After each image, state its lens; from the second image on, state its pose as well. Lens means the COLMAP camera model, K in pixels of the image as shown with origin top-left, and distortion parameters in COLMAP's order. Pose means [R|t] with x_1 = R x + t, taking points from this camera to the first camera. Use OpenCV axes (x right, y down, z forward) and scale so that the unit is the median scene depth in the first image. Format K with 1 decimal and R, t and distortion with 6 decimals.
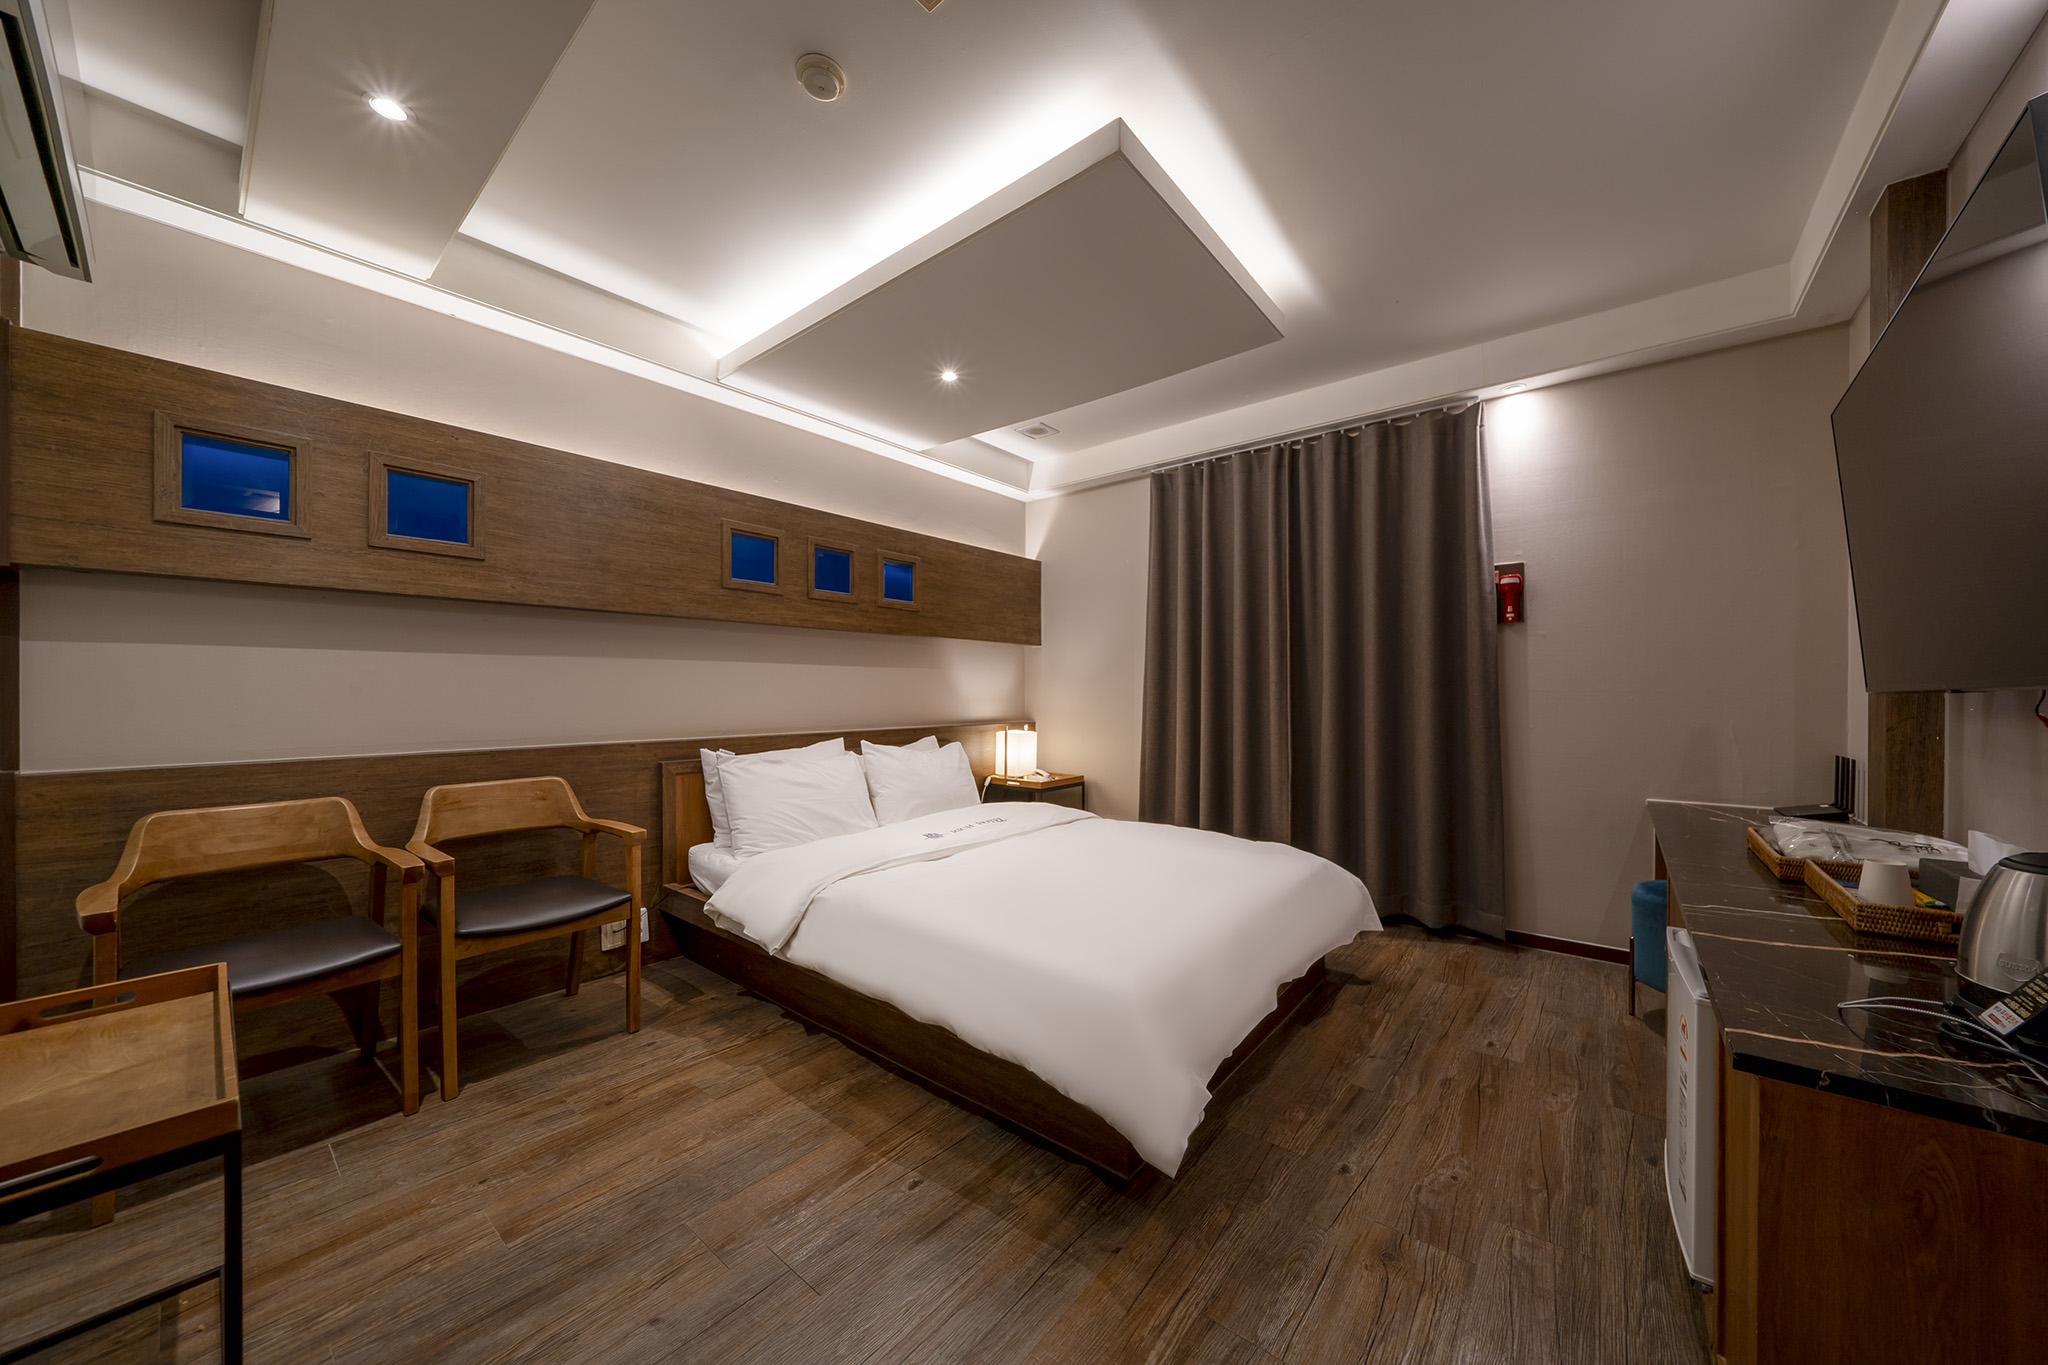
lens RADIAL K [[707.1, 0, 1029.8], [0, 707.1, 685.8], [0, 0, 1]] dist [-0.002026, -0.000062]
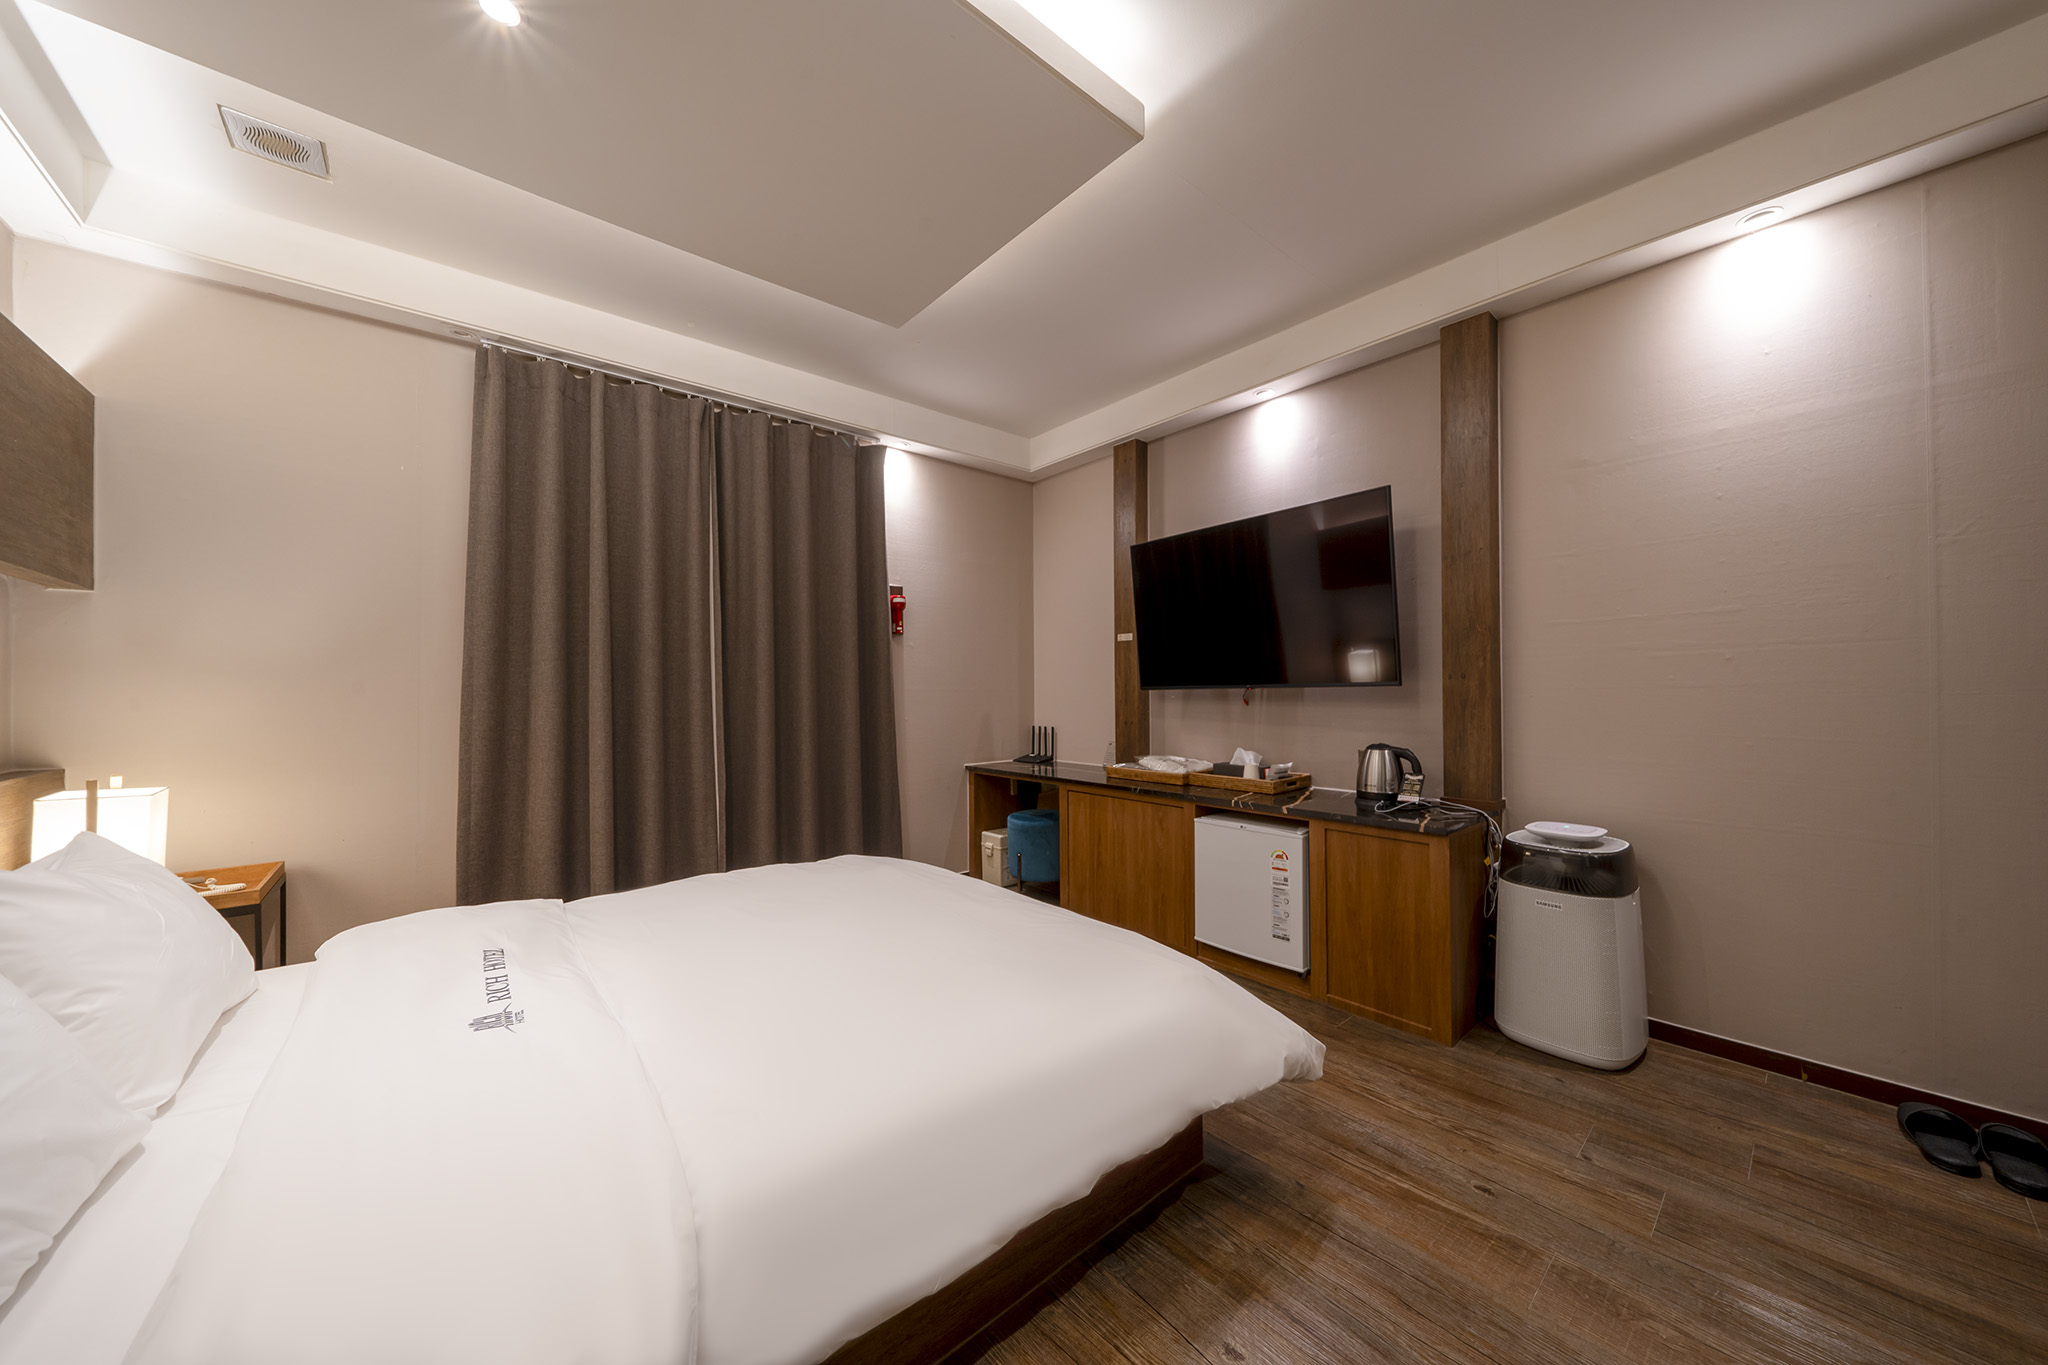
lens RADIAL K [[707.1, 0, 1029.8], [0, 707.1, 685.8], [0, 0, 1]] dist [-0.002026, -0.000062]
pose [[0.165836, 0.005887, 0.986136, -0.491375], [0.000431, 0.999982, -0.006042, 0.006919], [-0.986153, 0.001427, 0.165831, 0.574191]]
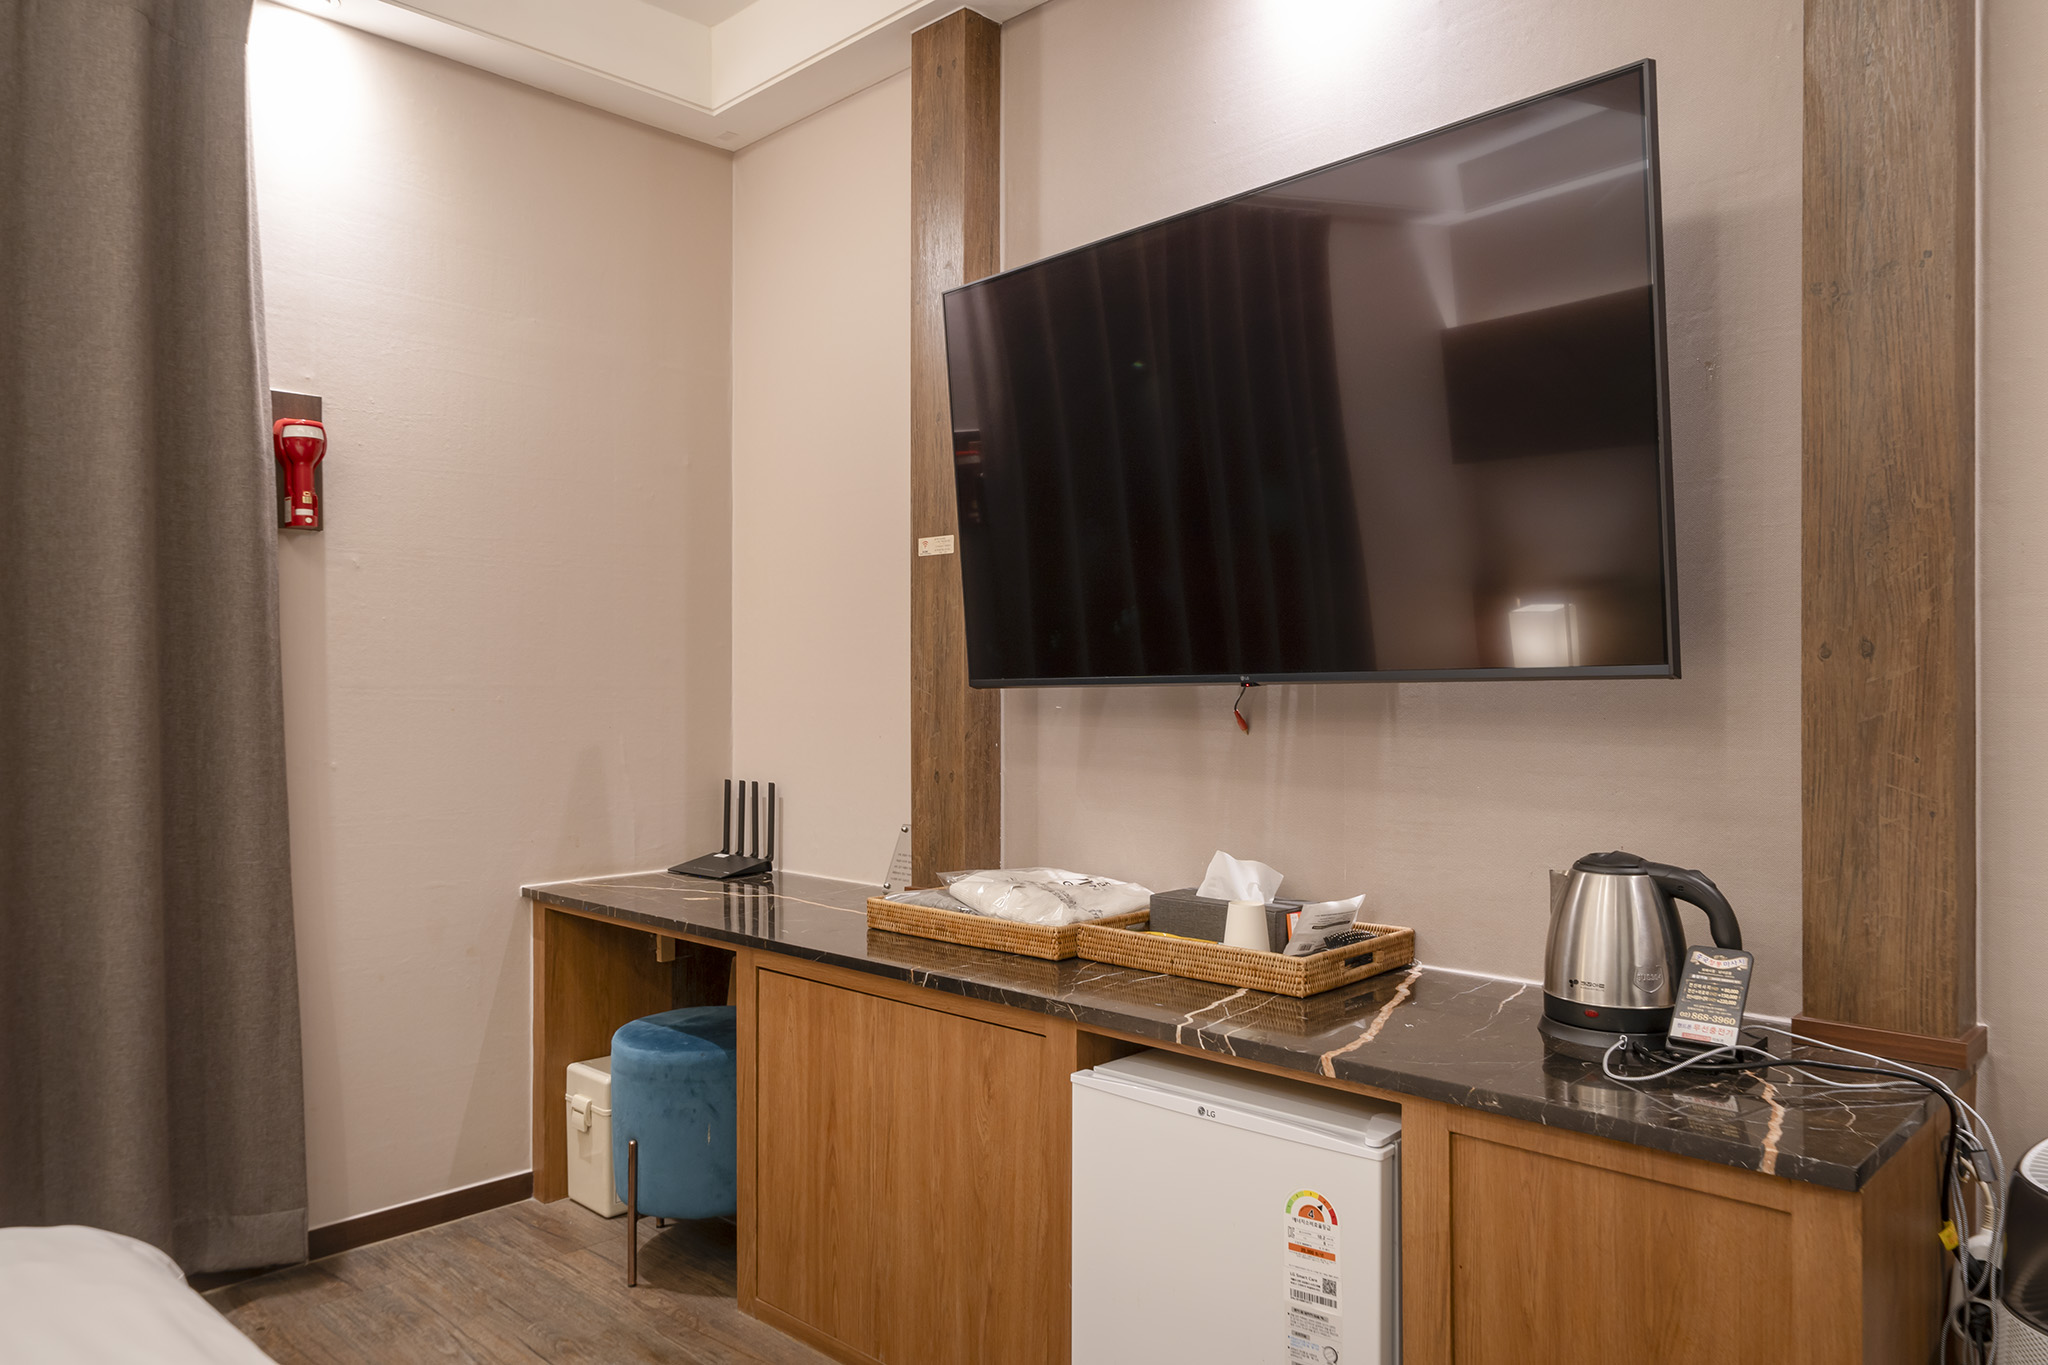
lens RADIAL K [[1376.6, 0, 1024.0], [0, 1376.6, 682.5], [0, 0, 1]] dist [0.004343, 0.002602]
pose [[0.078047, 0.006993, 0.996925, -0.136392], [-0.005879, 0.999961, -0.006555, 0.008875], [-0.996932, -0.005349, 0.078085, 0.488568]]
